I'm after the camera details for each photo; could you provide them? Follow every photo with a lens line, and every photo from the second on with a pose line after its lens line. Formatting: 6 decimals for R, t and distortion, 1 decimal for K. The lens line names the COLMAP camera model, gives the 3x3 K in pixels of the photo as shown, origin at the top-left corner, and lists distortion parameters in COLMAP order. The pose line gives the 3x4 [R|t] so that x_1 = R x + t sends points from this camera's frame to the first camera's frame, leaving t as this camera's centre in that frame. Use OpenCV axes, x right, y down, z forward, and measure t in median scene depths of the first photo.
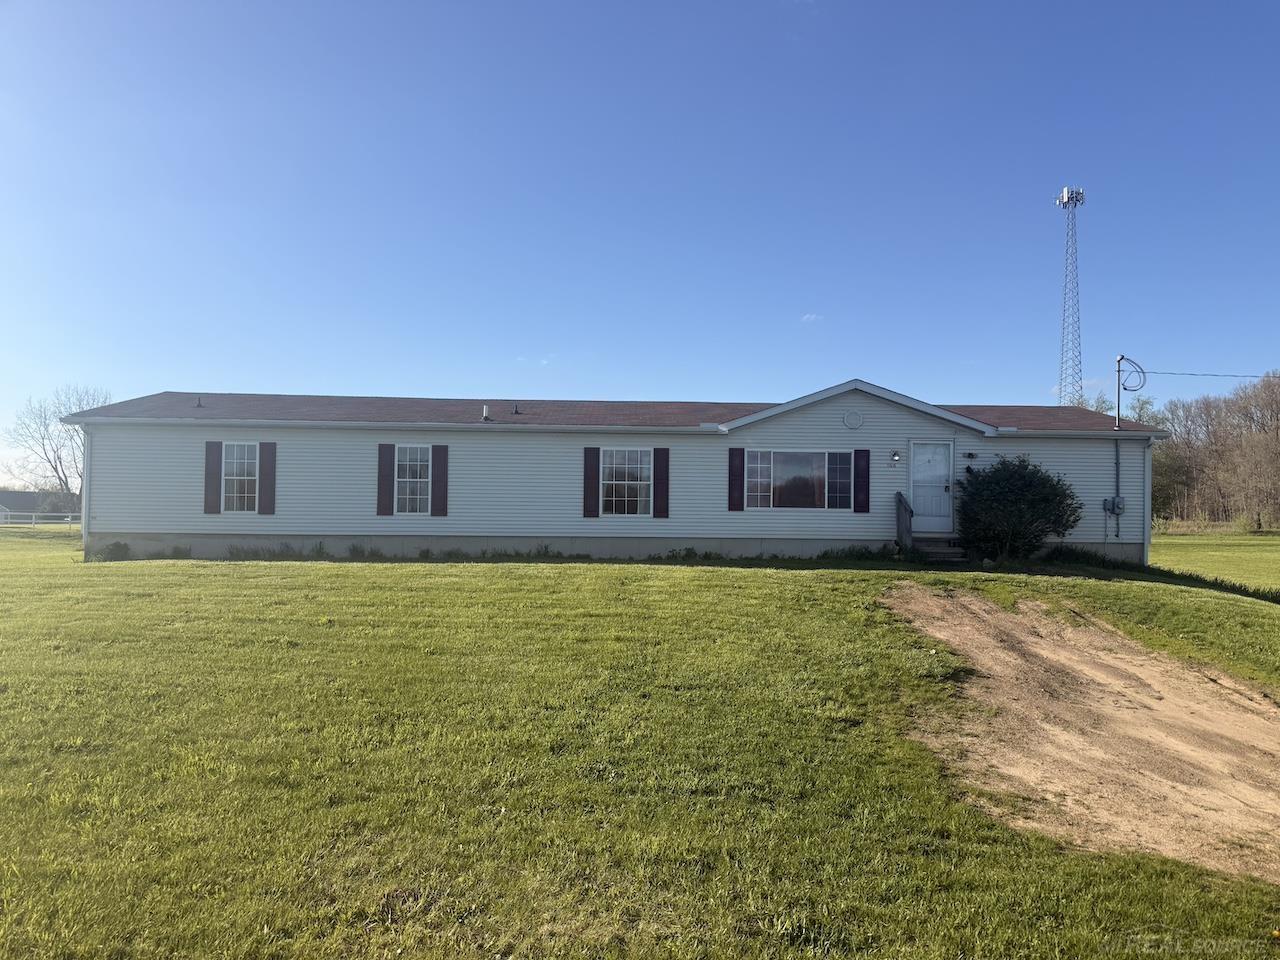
lens RADIAL K [[912.4, 0, 653.8], [0, 912.4, 482.2], [0, 0, 1]] dist [0.108508, -0.173341]
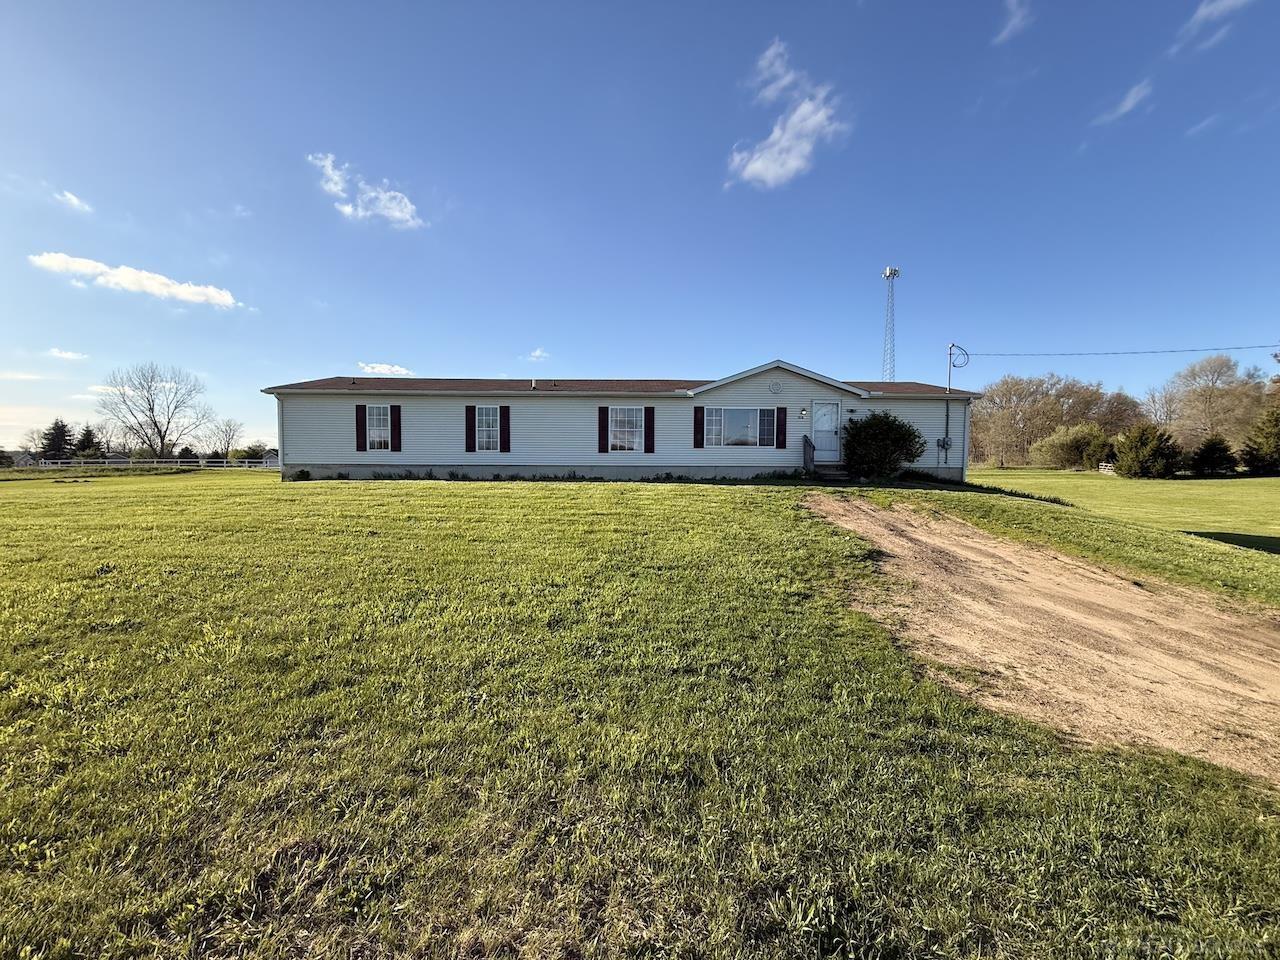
lens RADIAL K [[505.8, 0, 640.0], [0, 505.8, 480.0], [0, 0, 1]] dist [0.001027, 0.000200]
pose [[0.999887, -0.004167, -0.014458, 0.006942], [0.005114, 0.997801, 0.066086, 0.044709], [0.014151, -0.066152, 0.997709, 0.244012]]
